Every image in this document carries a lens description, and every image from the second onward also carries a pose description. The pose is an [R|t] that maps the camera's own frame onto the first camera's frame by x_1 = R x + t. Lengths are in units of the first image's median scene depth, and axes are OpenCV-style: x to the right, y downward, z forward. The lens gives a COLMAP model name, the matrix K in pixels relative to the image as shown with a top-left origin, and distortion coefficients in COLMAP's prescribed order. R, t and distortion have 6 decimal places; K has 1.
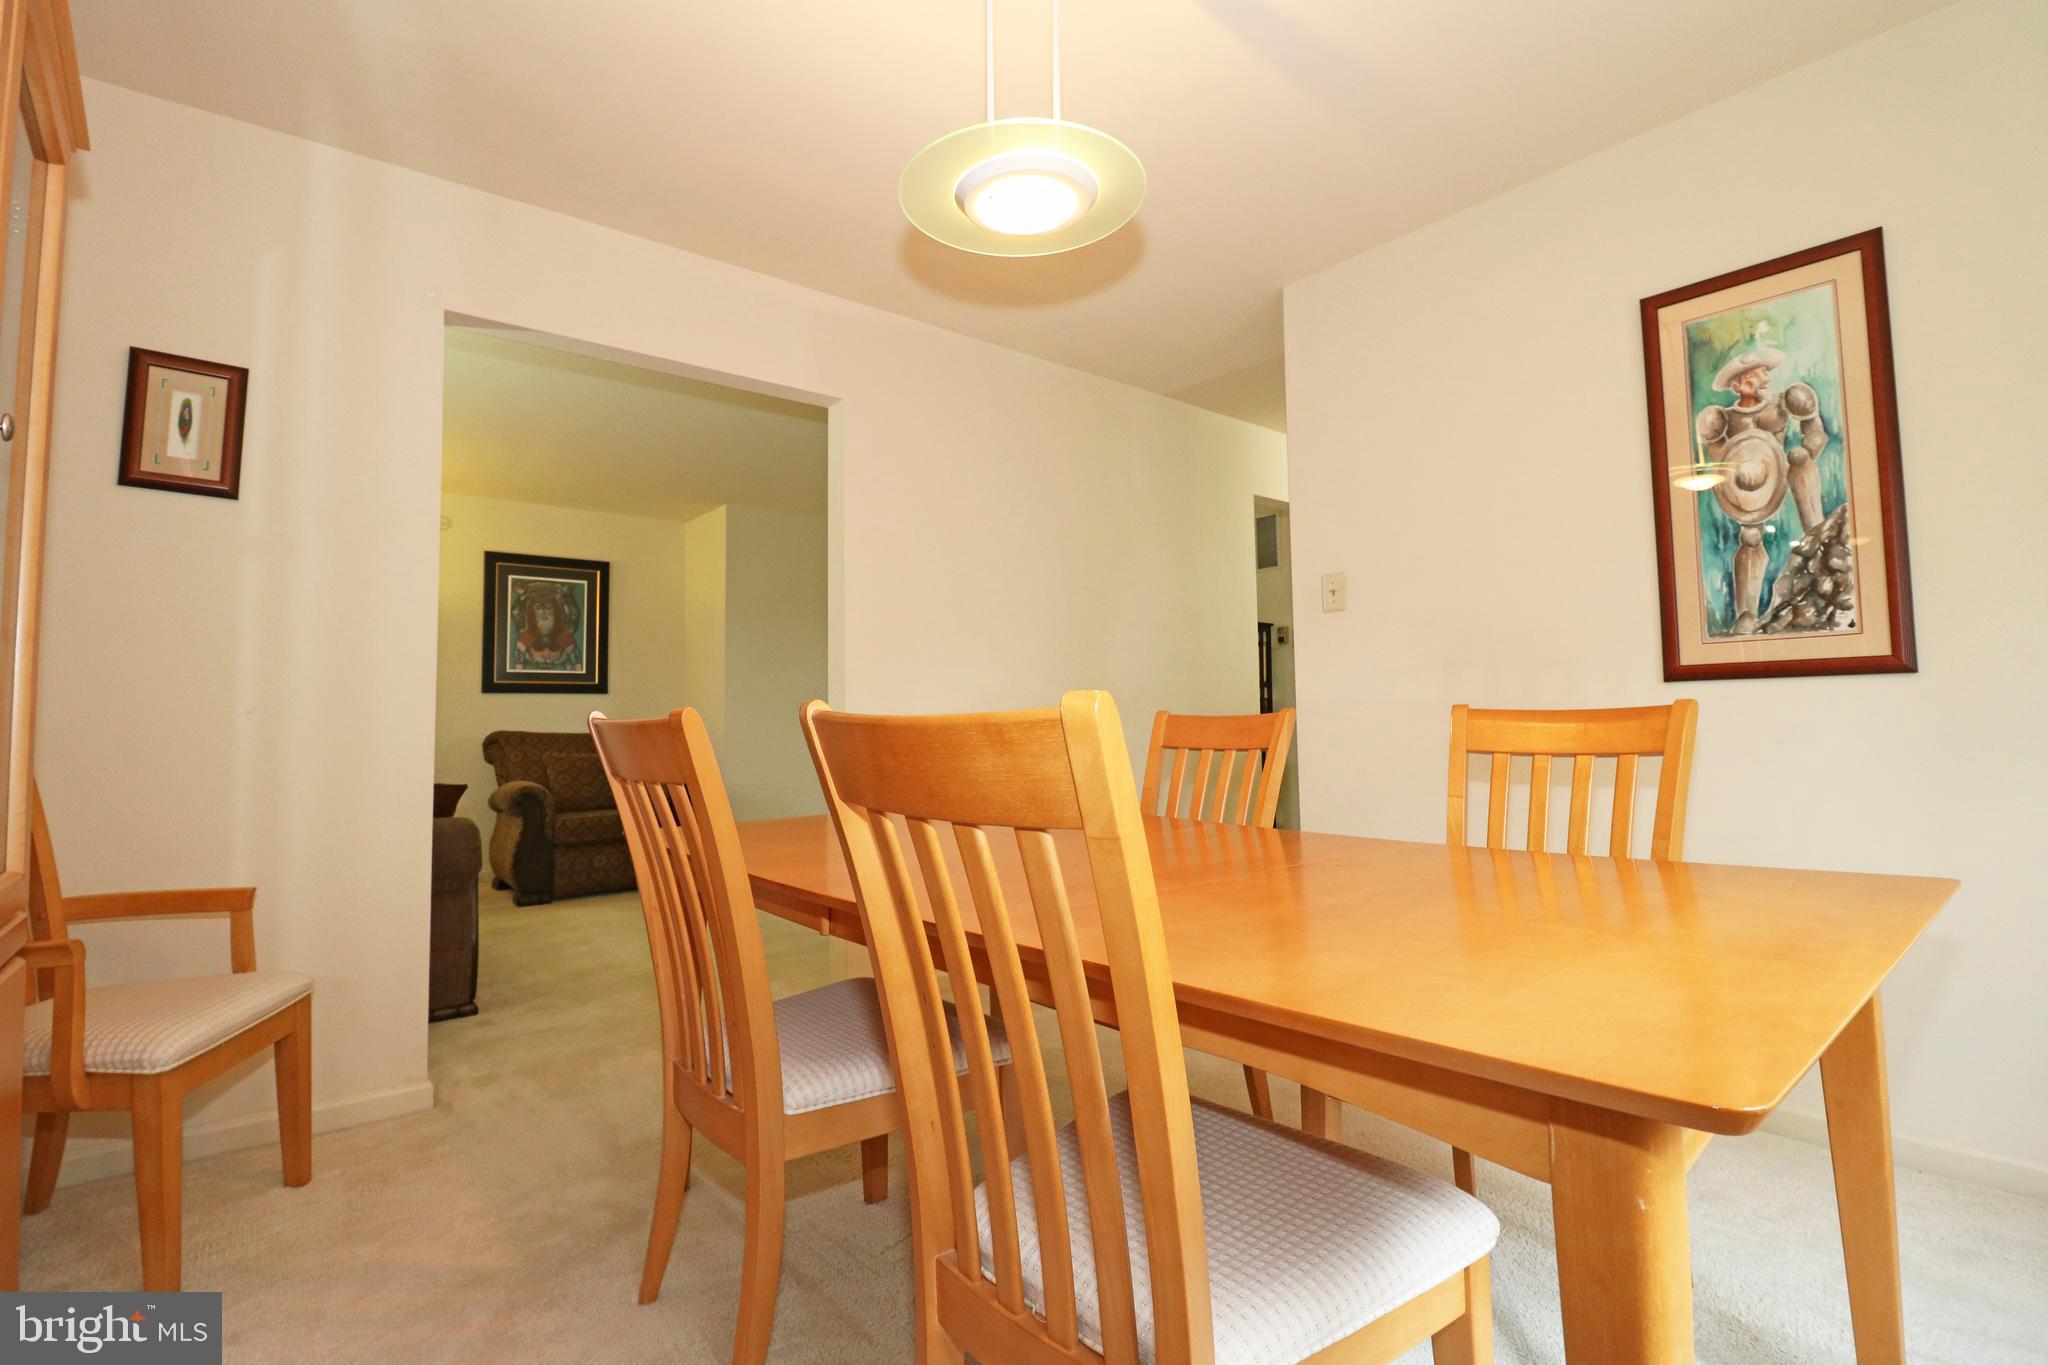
lens RADIAL K [[956.3, 0, 1022.9], [0, 956.3, 669.9], [0, 0, 1]] dist [-0.004505, -0.009574]
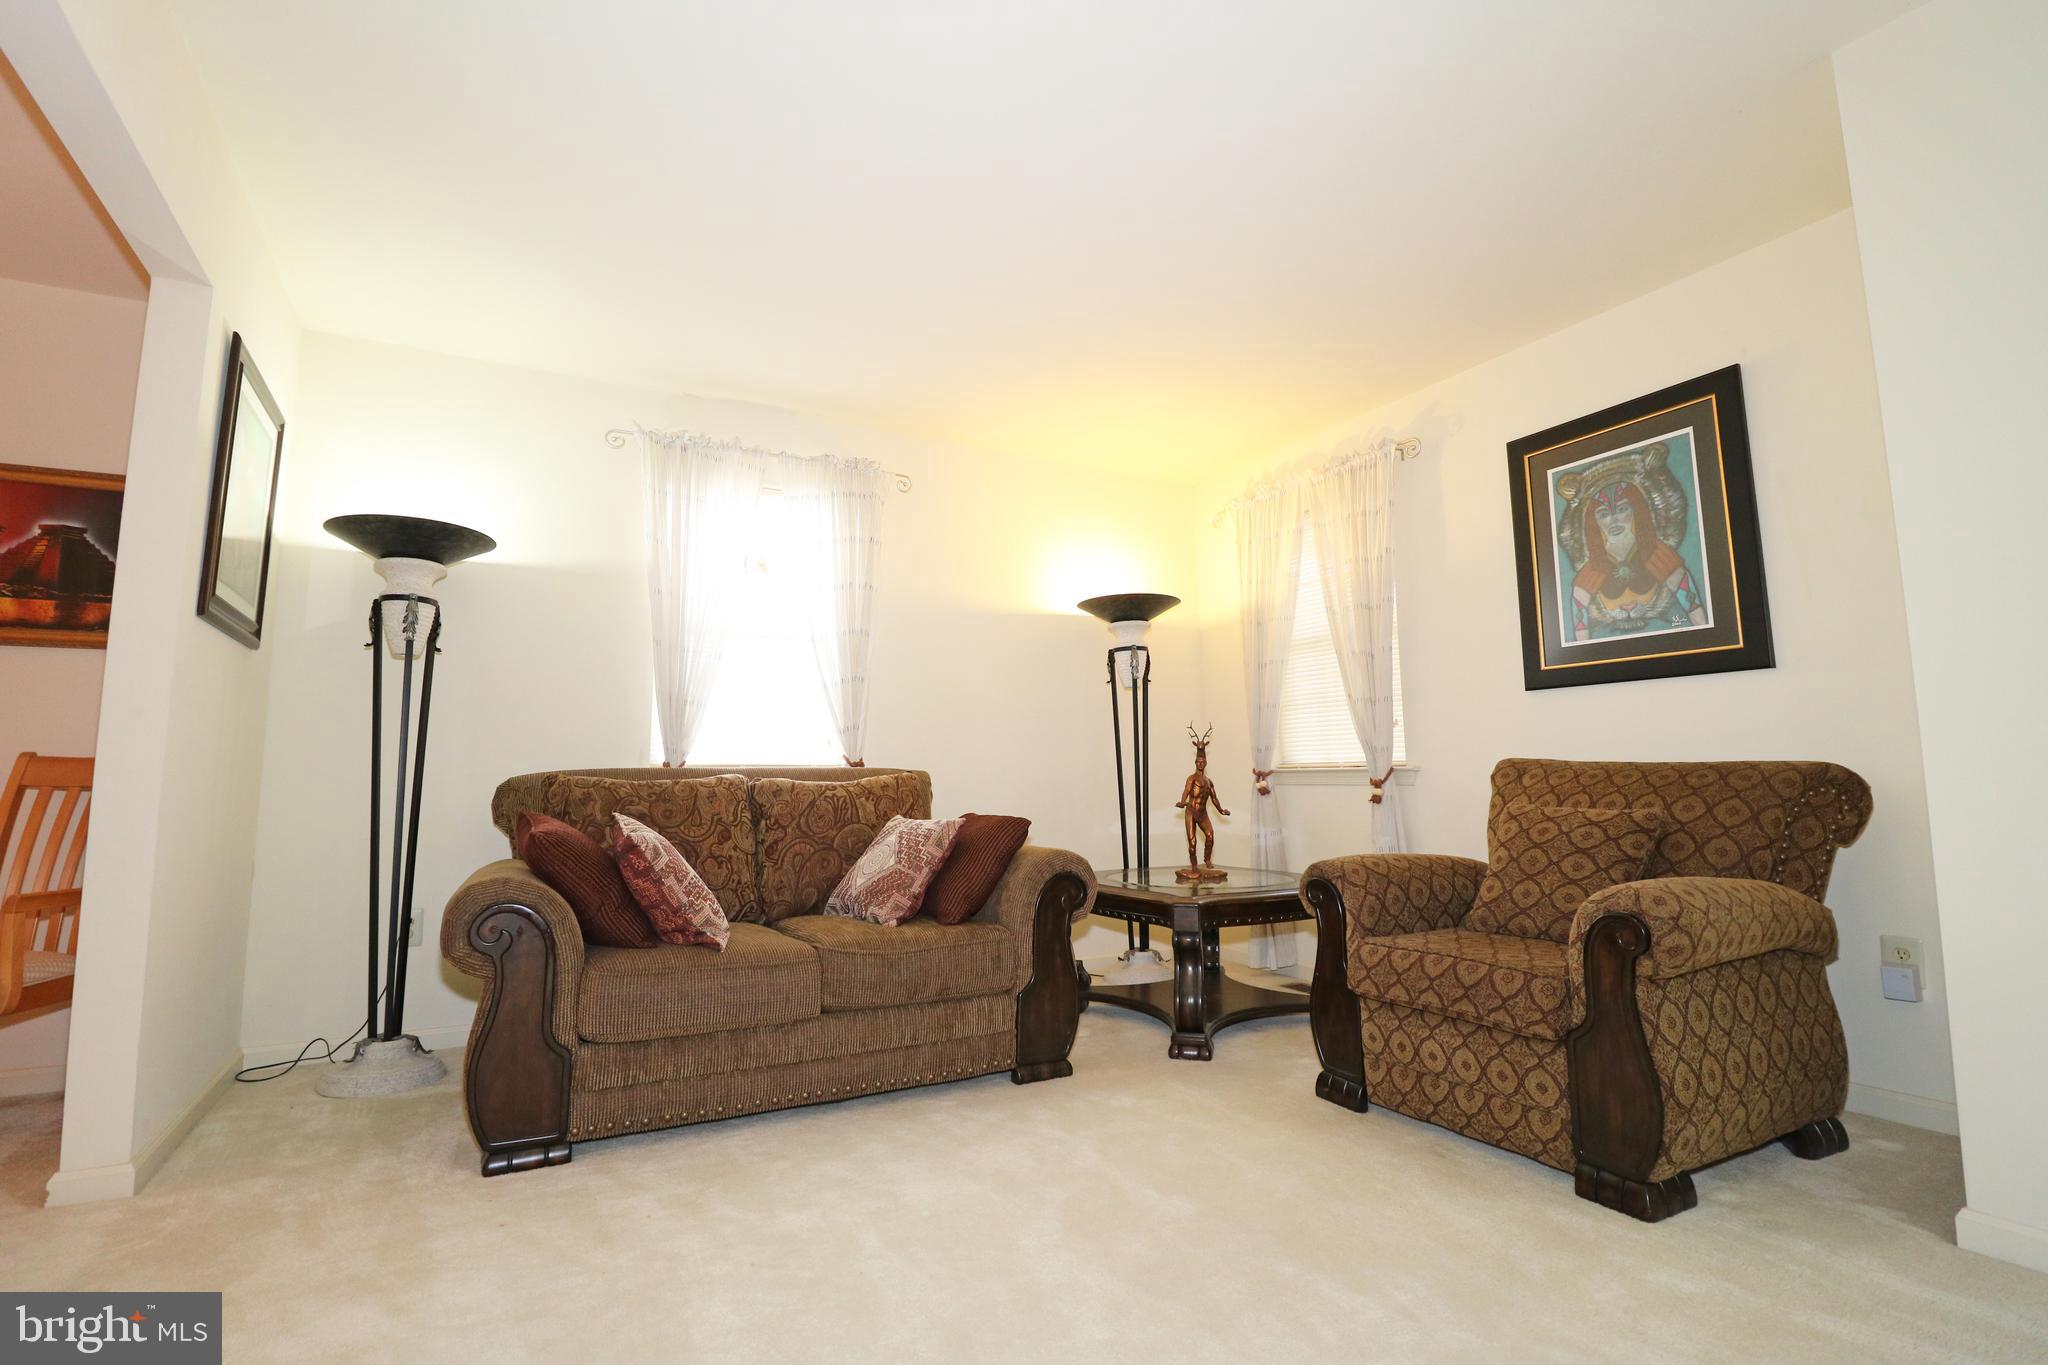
lens RADIAL K [[956.3, 0, 1030.1], [0, 956.3, 671.1], [0, 0, 1]] dist [-0.004505, -0.009574]
pose [[-0.191487, -0.096226, -0.976767, 0.032407], [0.063842, 0.991854, -0.110228, 0.053310], [0.979417, -0.083466, -0.183784, 0.791190]]
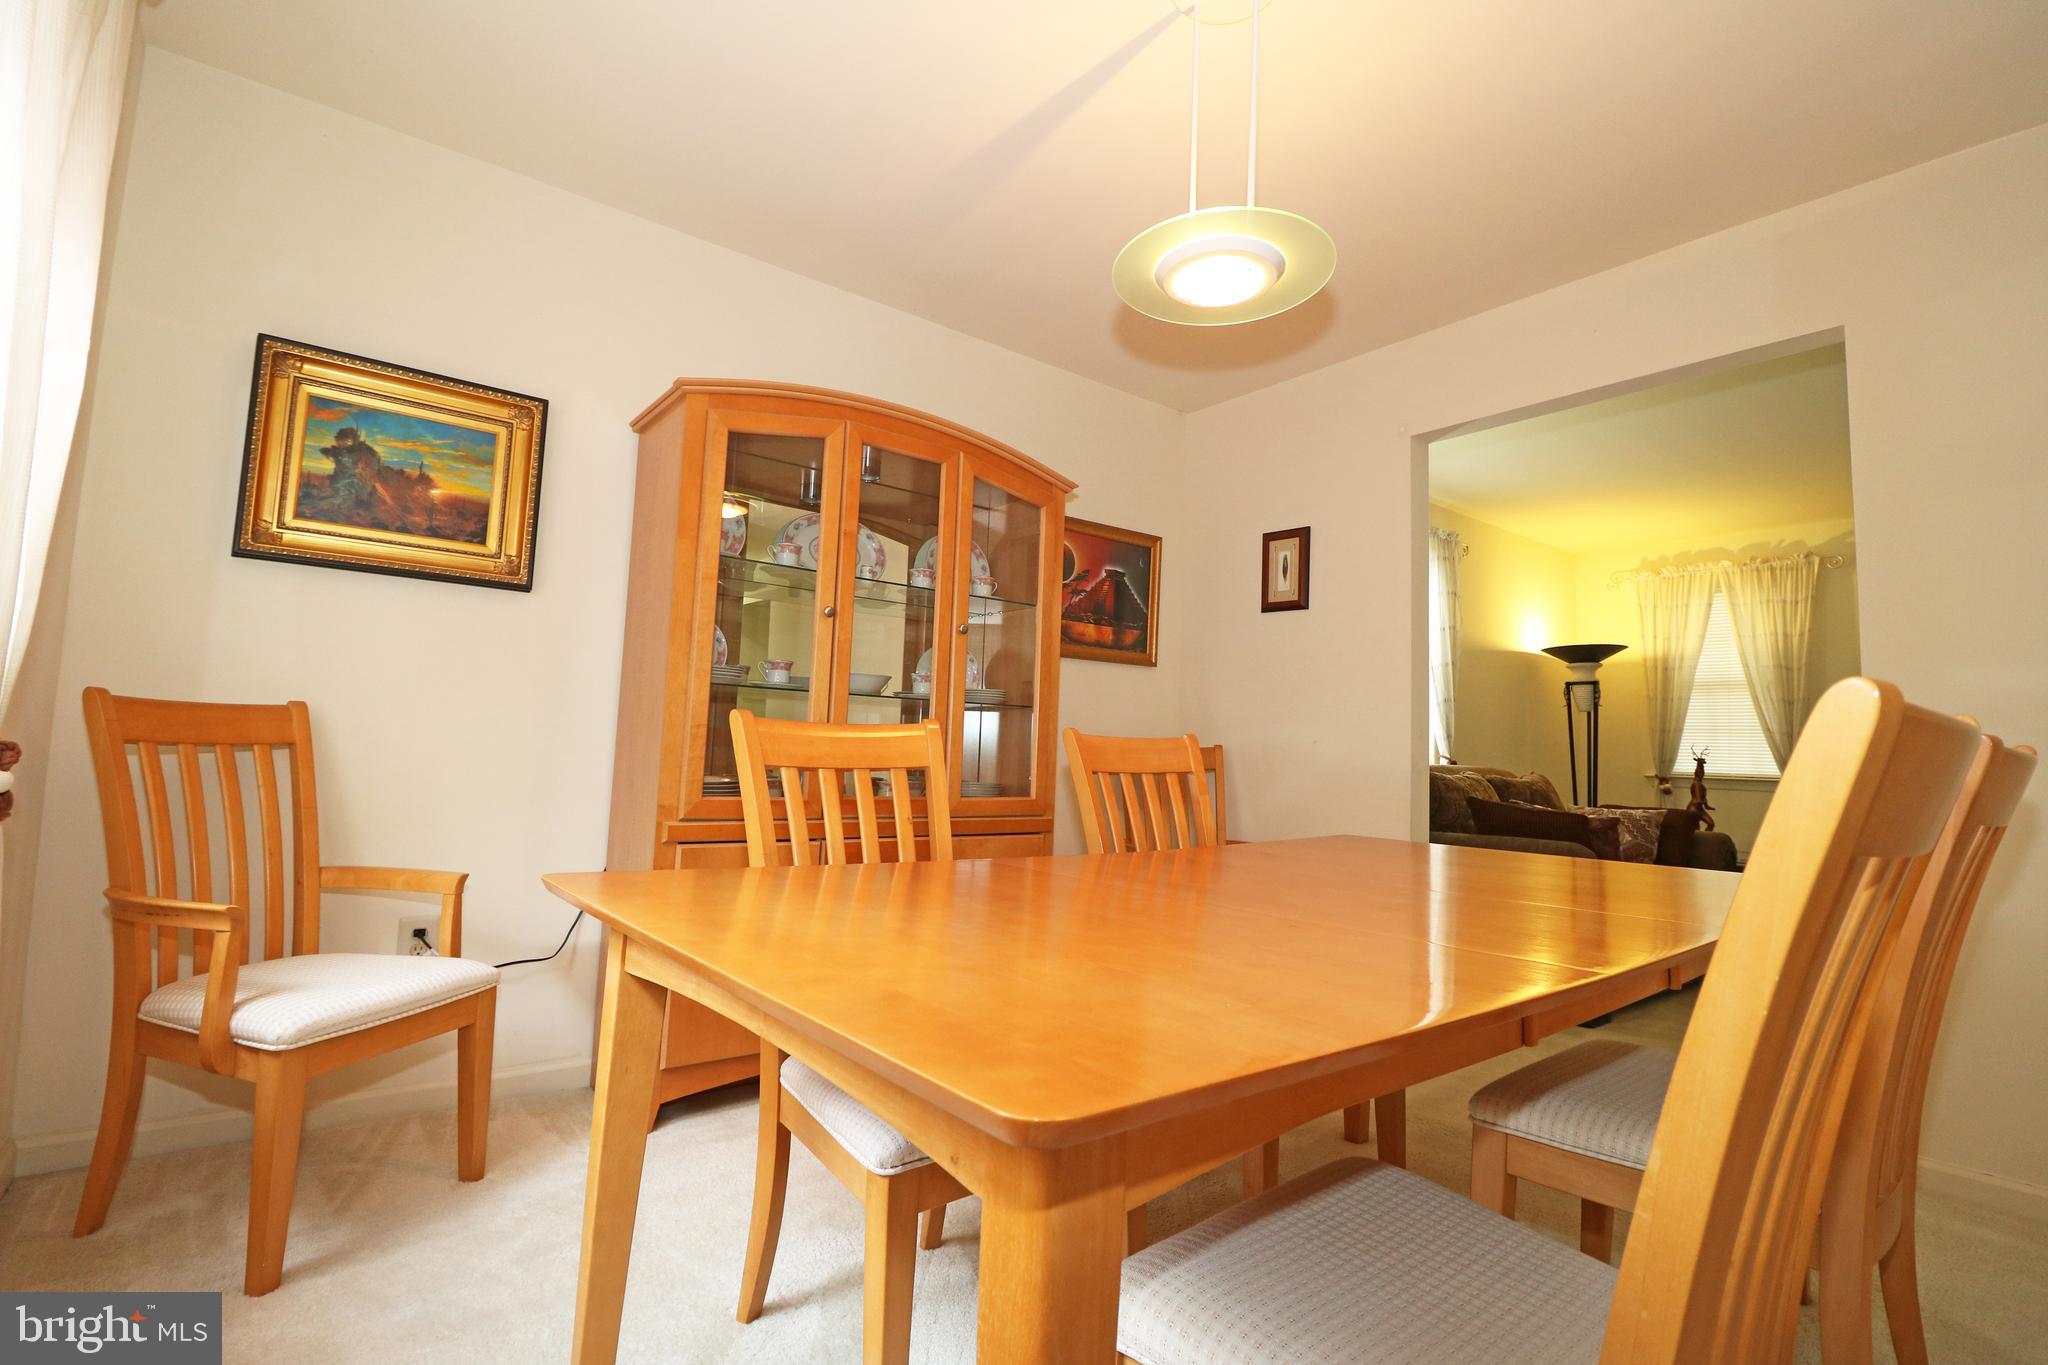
lens RADIAL K [[956.3, 0, 1021.9], [0, 956.3, 674.7], [0, 0, 1]] dist [-0.004505, -0.009574]
pose [[-0.036530, -0.071123, -0.996798, 0.294897], [0.020470, 0.997202, -0.071902, 0.012592], [0.999123, -0.023031, -0.034972, 0.211327]]
